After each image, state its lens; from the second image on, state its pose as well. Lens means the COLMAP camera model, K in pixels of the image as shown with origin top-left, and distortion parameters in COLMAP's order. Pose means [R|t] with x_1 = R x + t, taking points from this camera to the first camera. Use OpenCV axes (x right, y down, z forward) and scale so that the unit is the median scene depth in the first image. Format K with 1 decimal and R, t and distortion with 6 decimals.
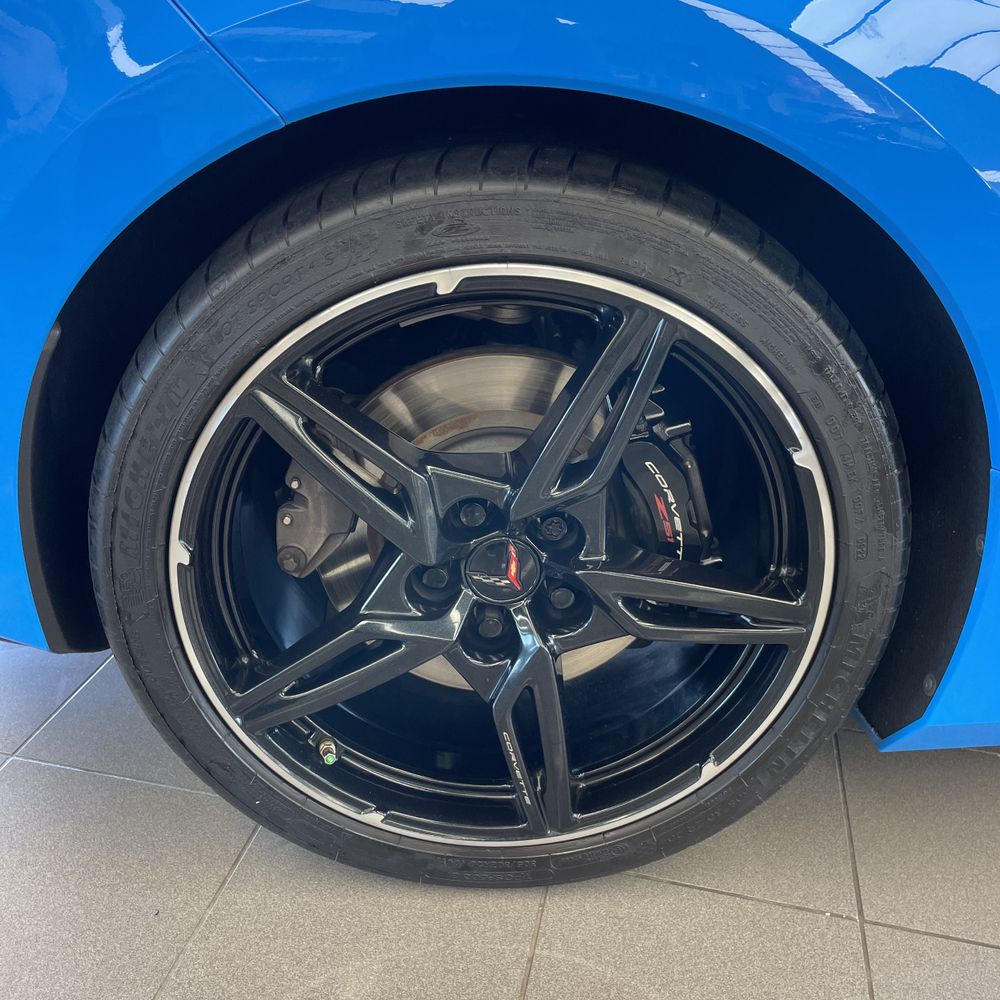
lens RADIAL K [[1014.7, 0, 503.7], [0, 1014.7, 488.2], [0, 0, 1]] dist [0.083399, -0.108455]
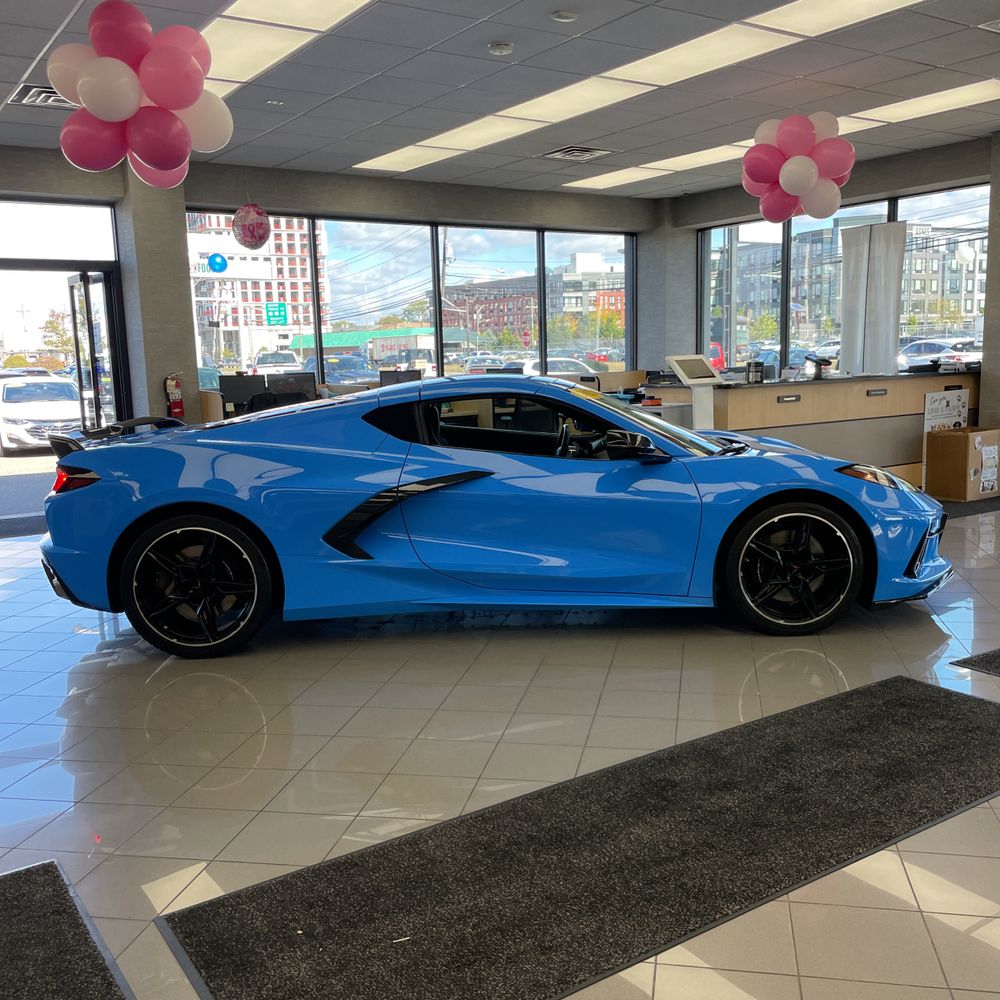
lens RADIAL K [[1020.6, 0, 521.3], [0, 1020.6, 504.5], [0, 0, 1]] dist [0.092267, -0.132750]
pose [[0.996429, -0.084436, 0.000729, 1.673862], [0.080929, 0.952514, -0.293543, 1.359824], [0.024091, 0.292554, 0.955946, -4.108625]]
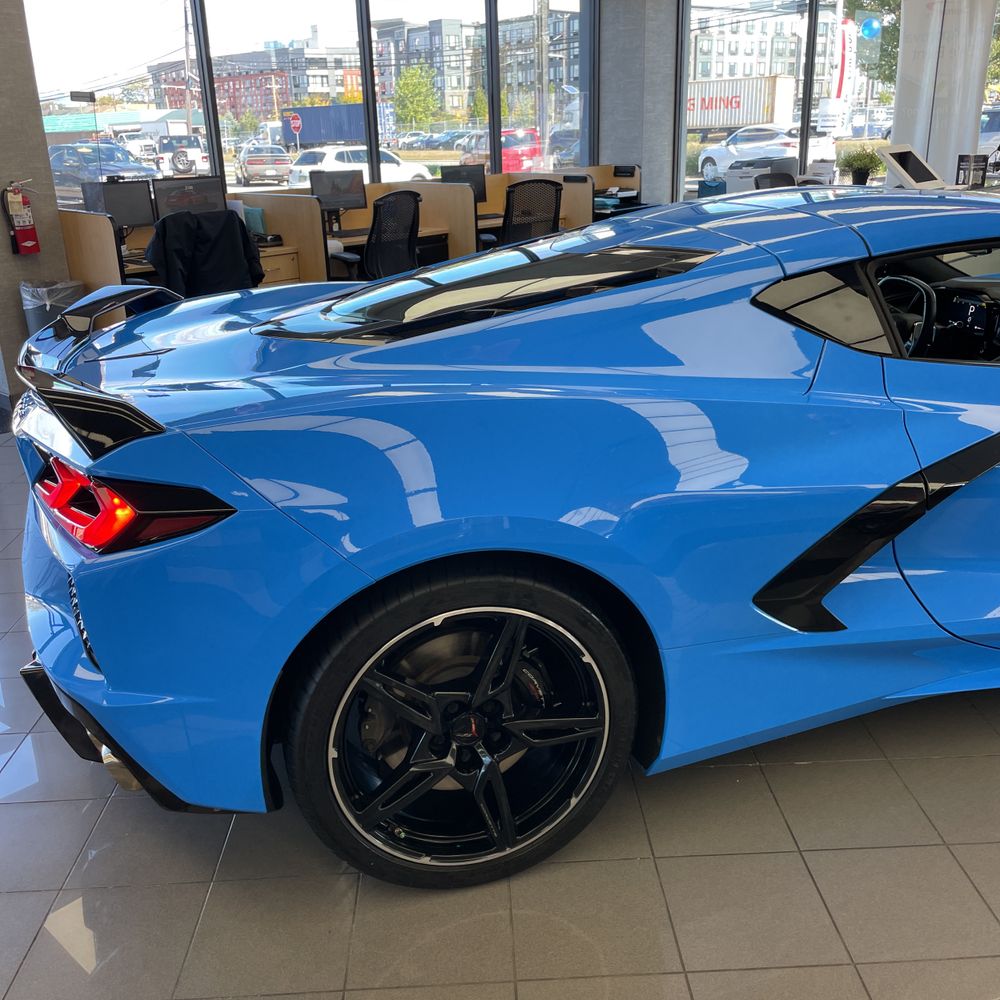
lens RADIAL K [[1014.7, 0, 503.7], [0, 1014.7, 488.2], [0, 0, 1]] dist [0.083399, -0.108455]
pose [[0.967229, -0.160615, 0.196648, -0.278547], [0.180762, 0.979484, -0.089087, -0.222340], [-0.178305, 0.121714, 0.976419, -1.244952]]
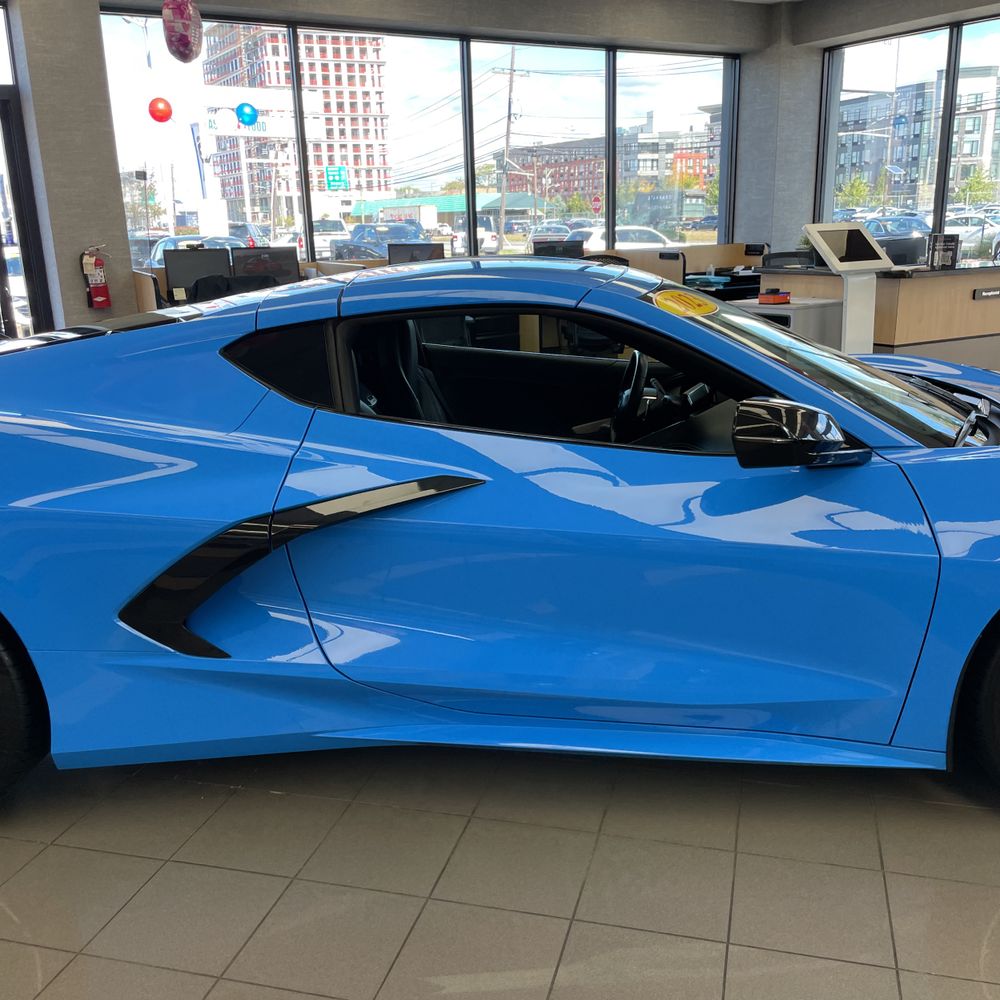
lens RADIAL K [[1020.6, 0, 521.3], [0, 1020.6, 504.5], [0, 0, 1]] dist [0.092267, -0.132750]
pose [[0.995369, -0.062817, -0.072770, 1.818172], [0.048906, 0.982588, -0.179247, 0.144669], [0.082763, 0.174858, 0.981109, -1.517473]]
